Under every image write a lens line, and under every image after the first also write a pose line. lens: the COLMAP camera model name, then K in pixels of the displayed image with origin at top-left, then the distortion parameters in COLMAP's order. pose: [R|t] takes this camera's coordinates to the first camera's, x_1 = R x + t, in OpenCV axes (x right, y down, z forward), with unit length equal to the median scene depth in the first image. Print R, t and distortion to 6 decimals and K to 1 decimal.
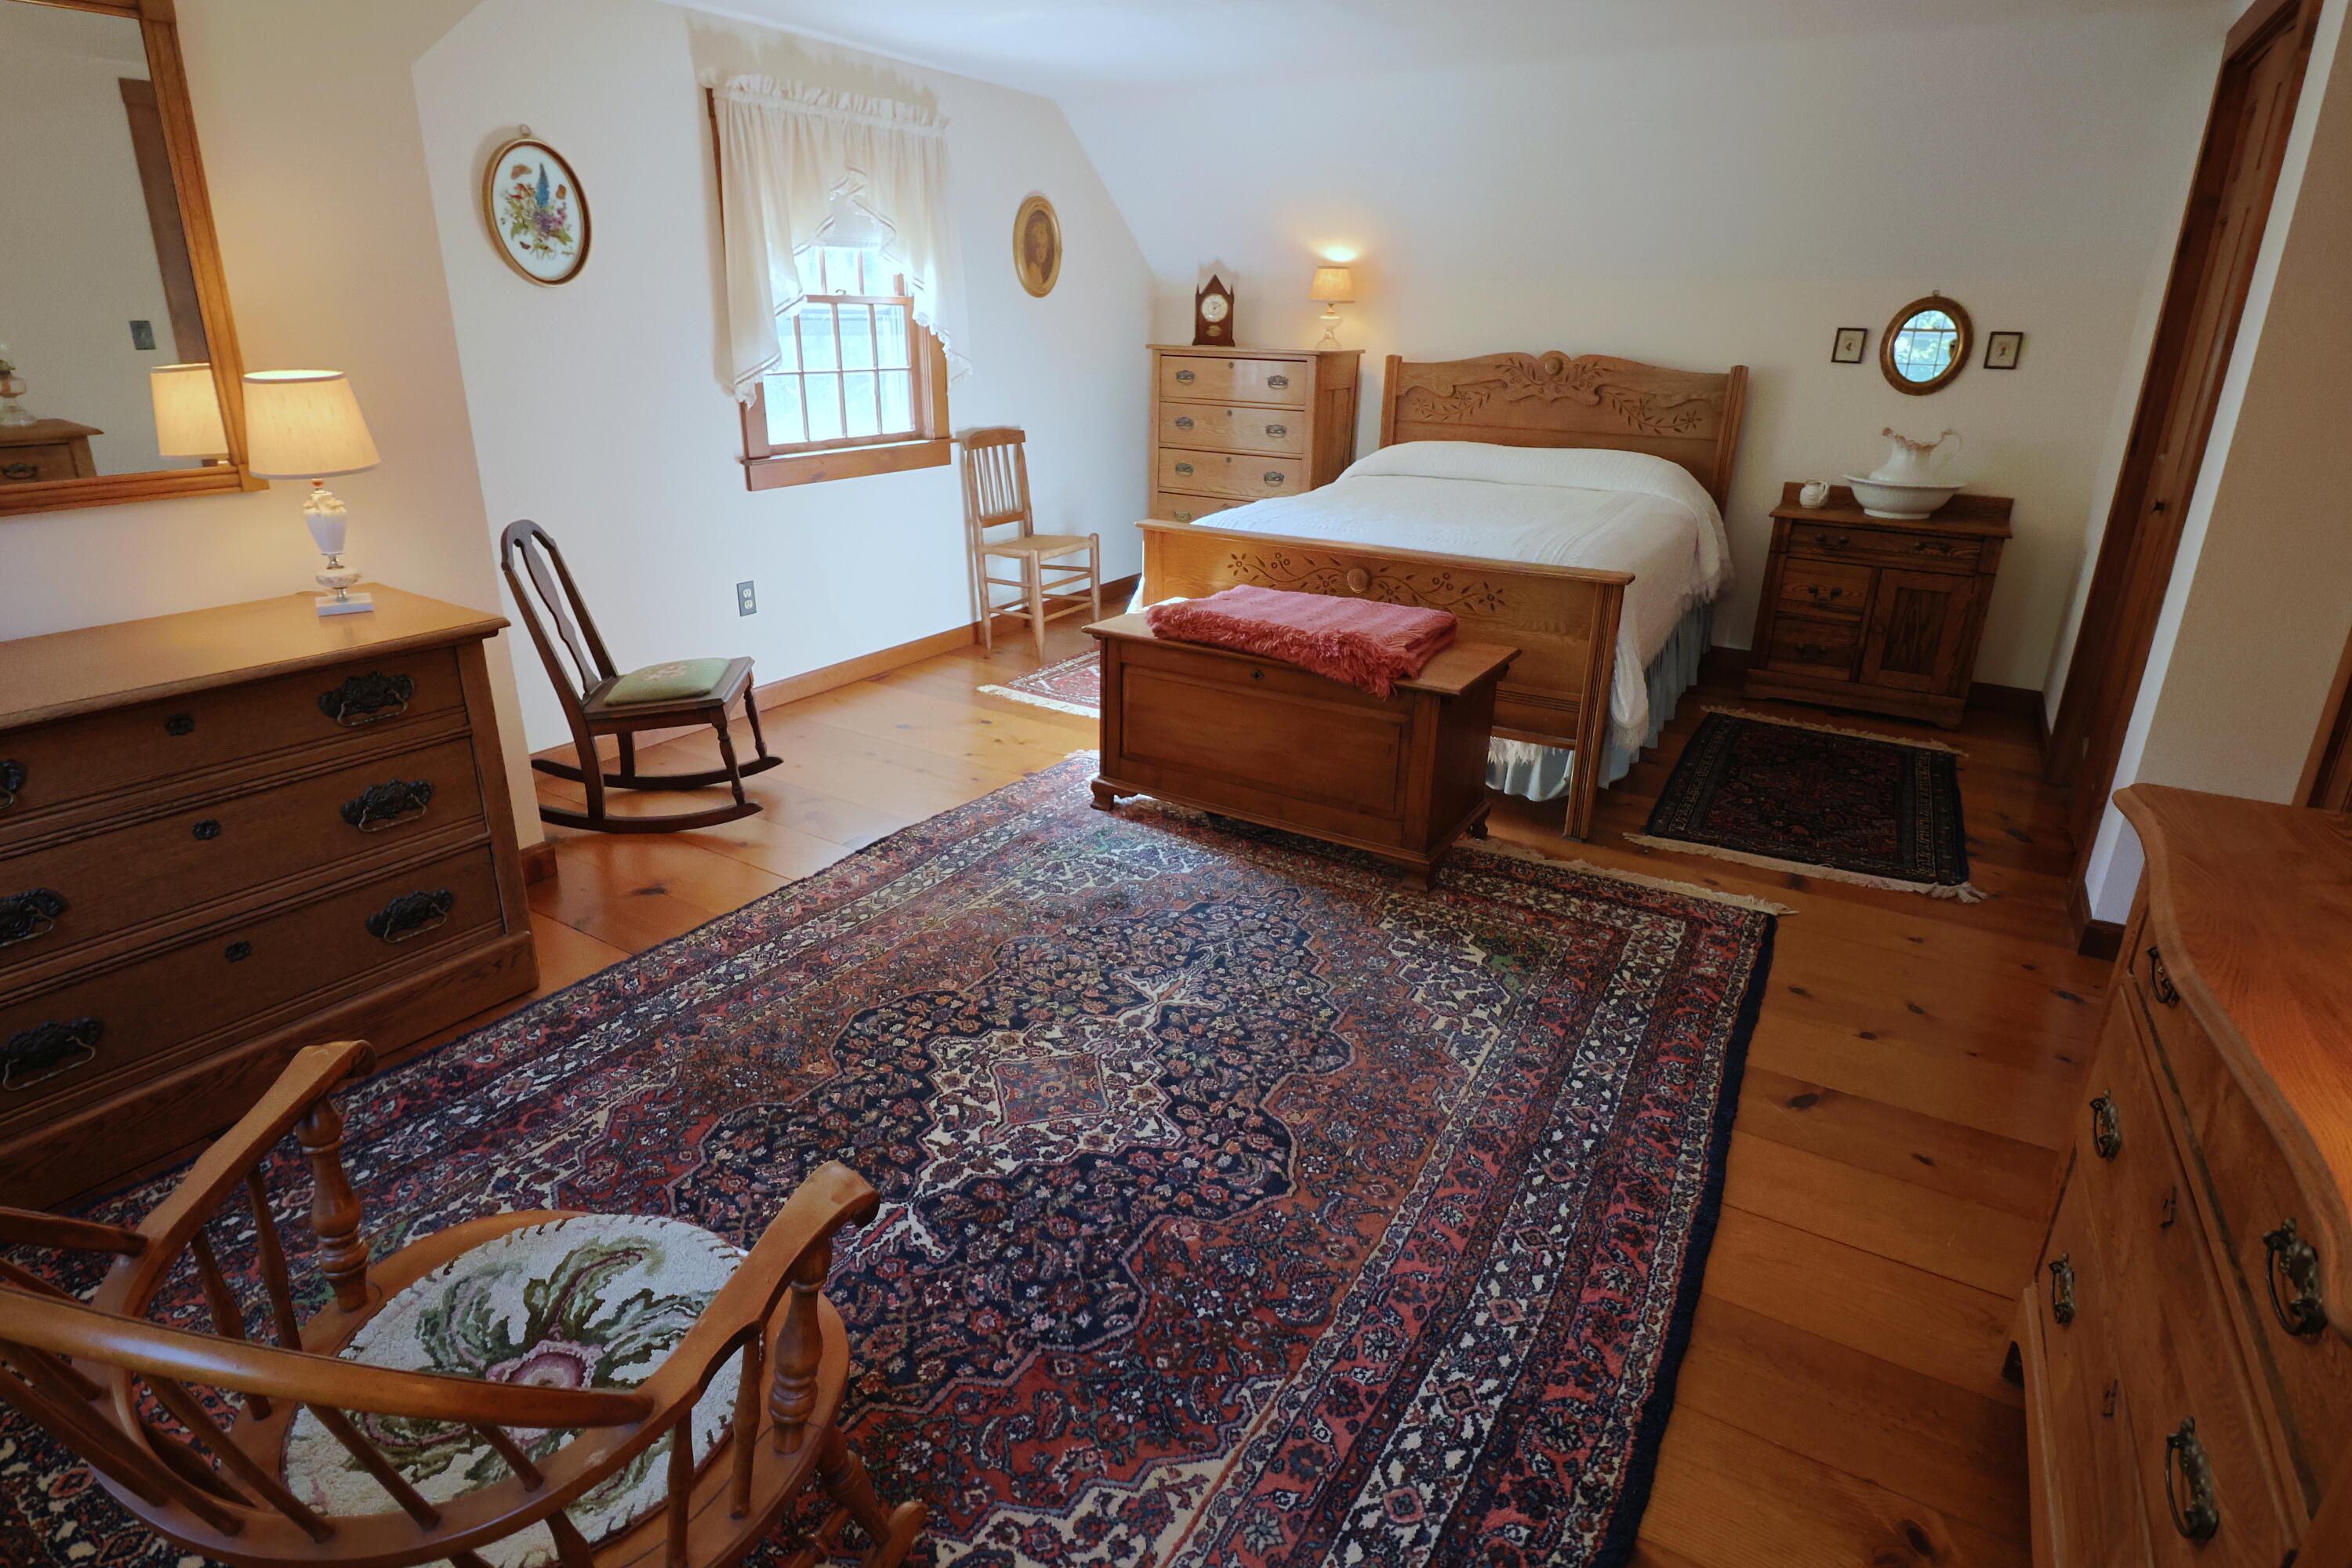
lens RADIAL K [[1206.0, 0, 1176.3], [0, 1206.0, 783.3], [0, 0, 1]] dist [0.000728, -0.010865]
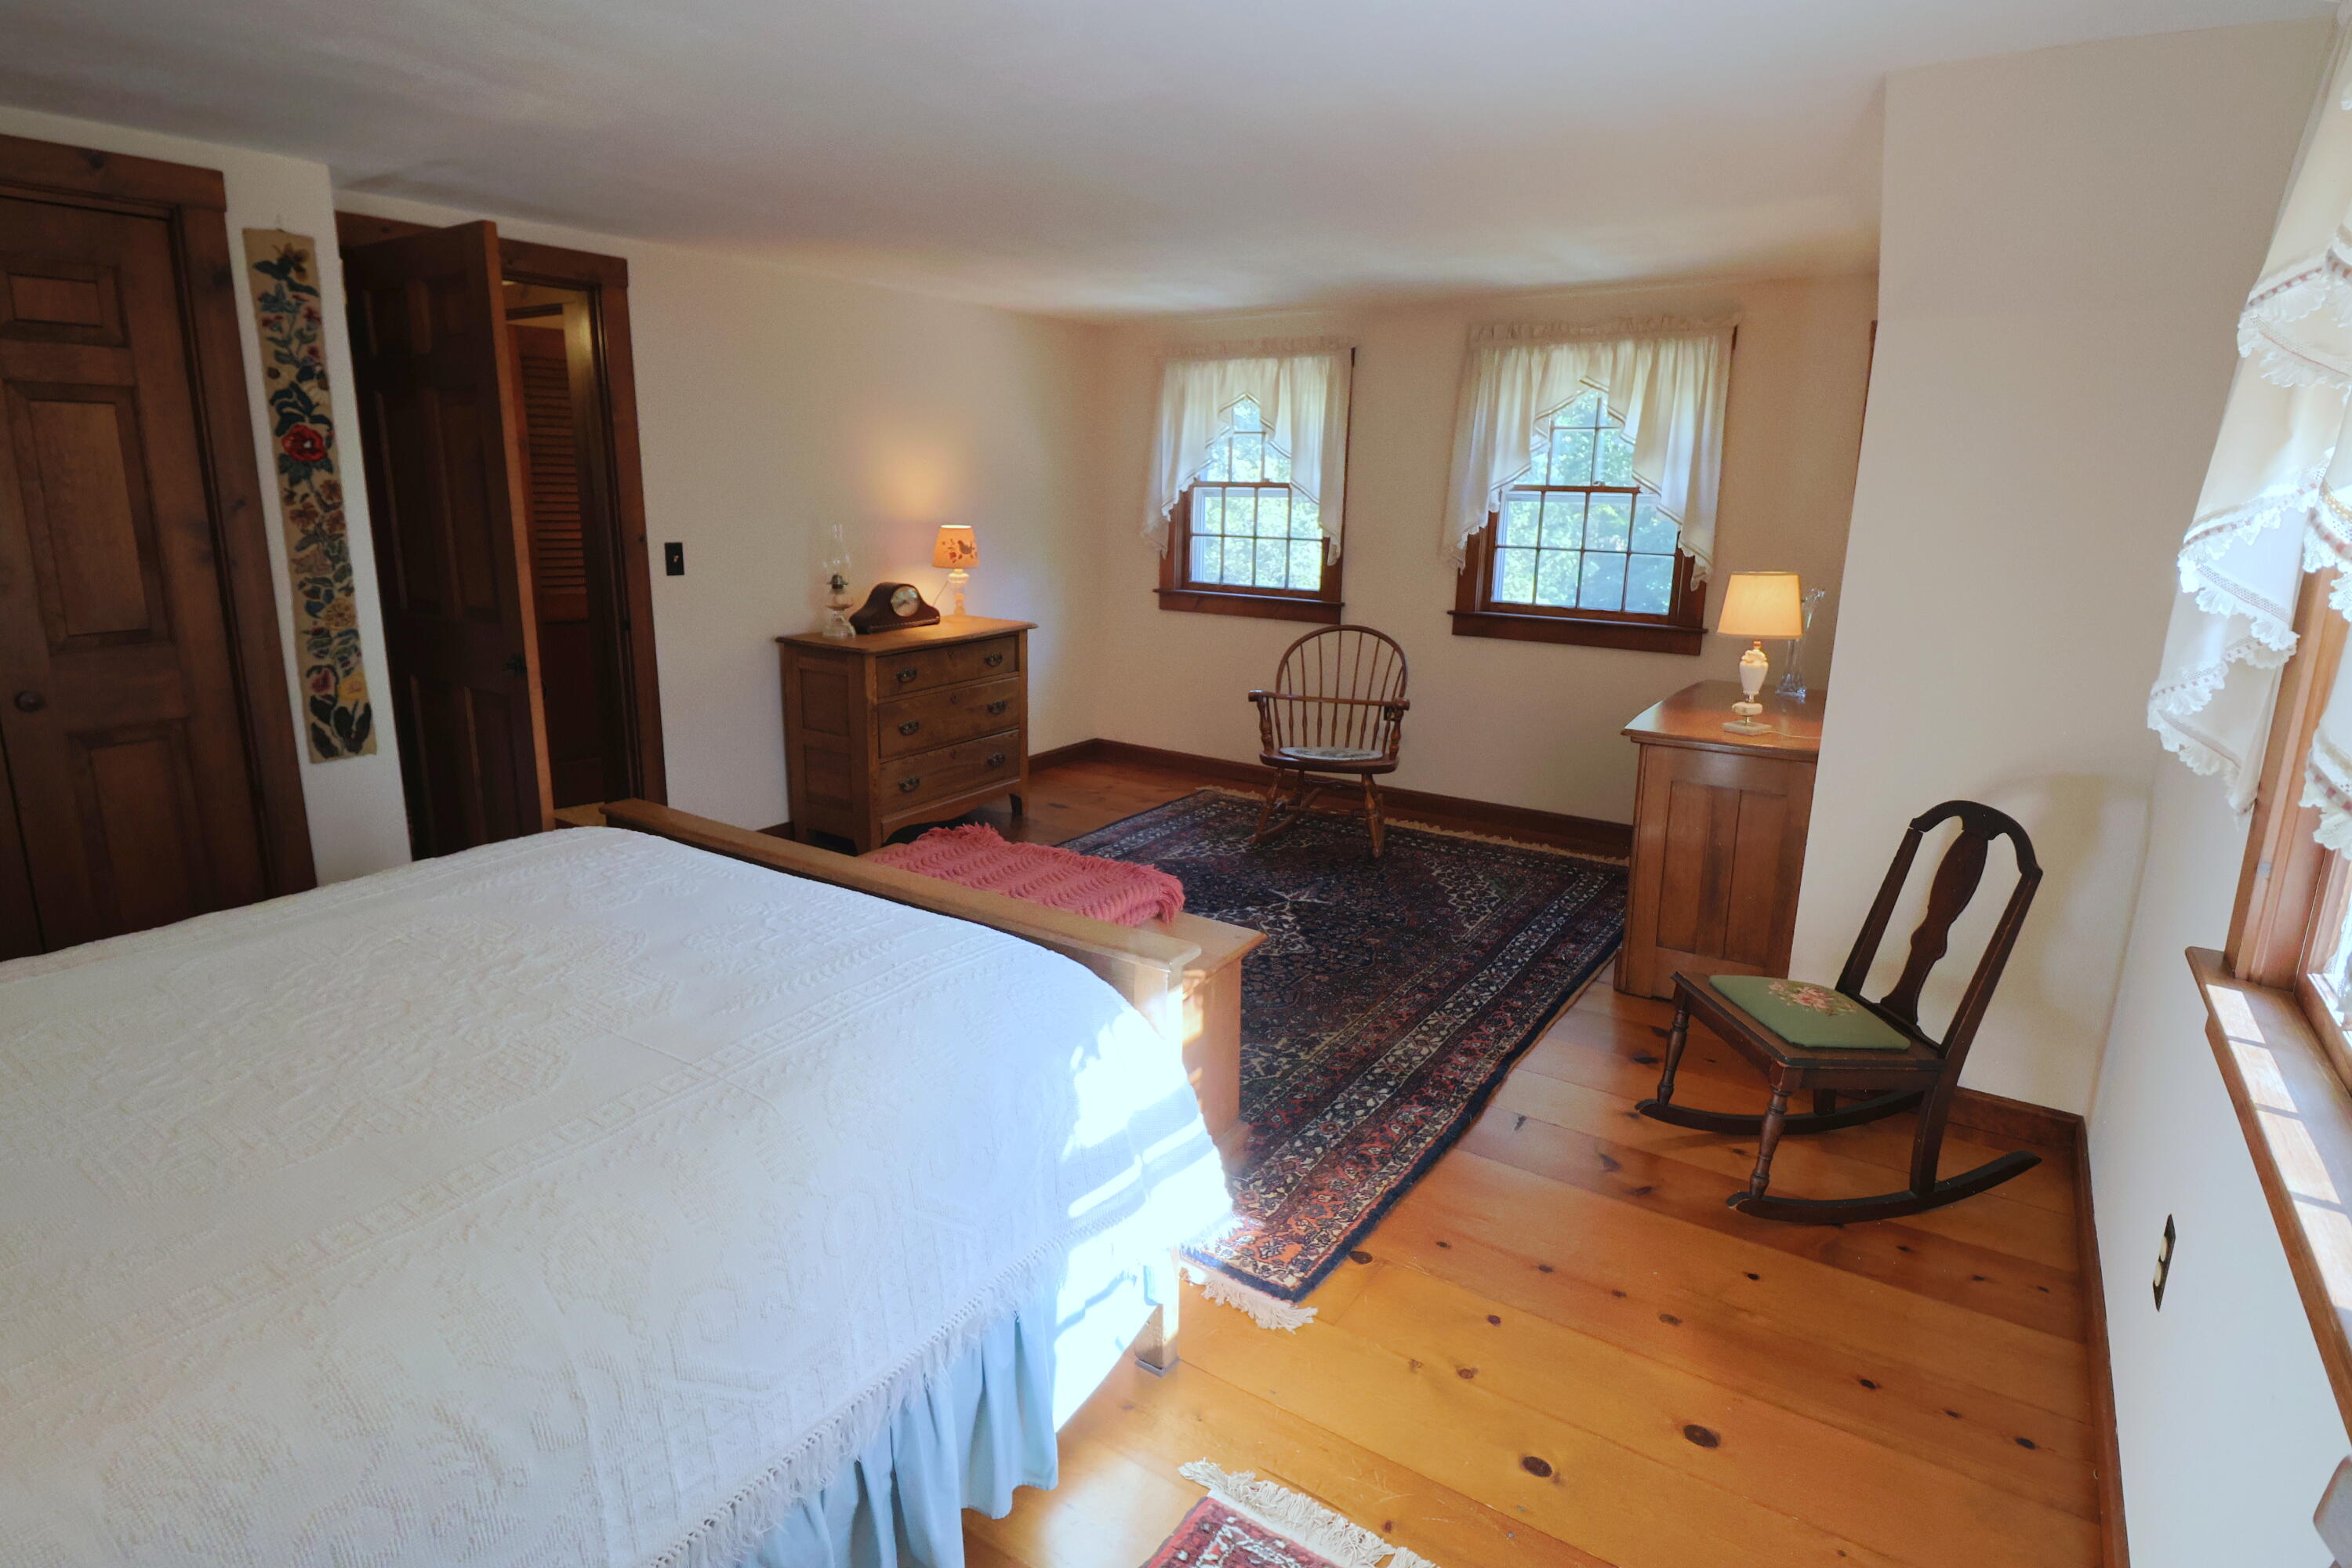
lens RADIAL K [[1206.0, 0, 1176.5], [0, 1206.0, 780.5], [0, 0, 1]] dist [0.000728, -0.010865]
pose [[-0.998853, -0.032977, 0.034715, -0.064319], [-0.007229, 0.820577, 0.571490, -0.874297], [-0.047333, 0.570584, -0.819874, 2.148839]]
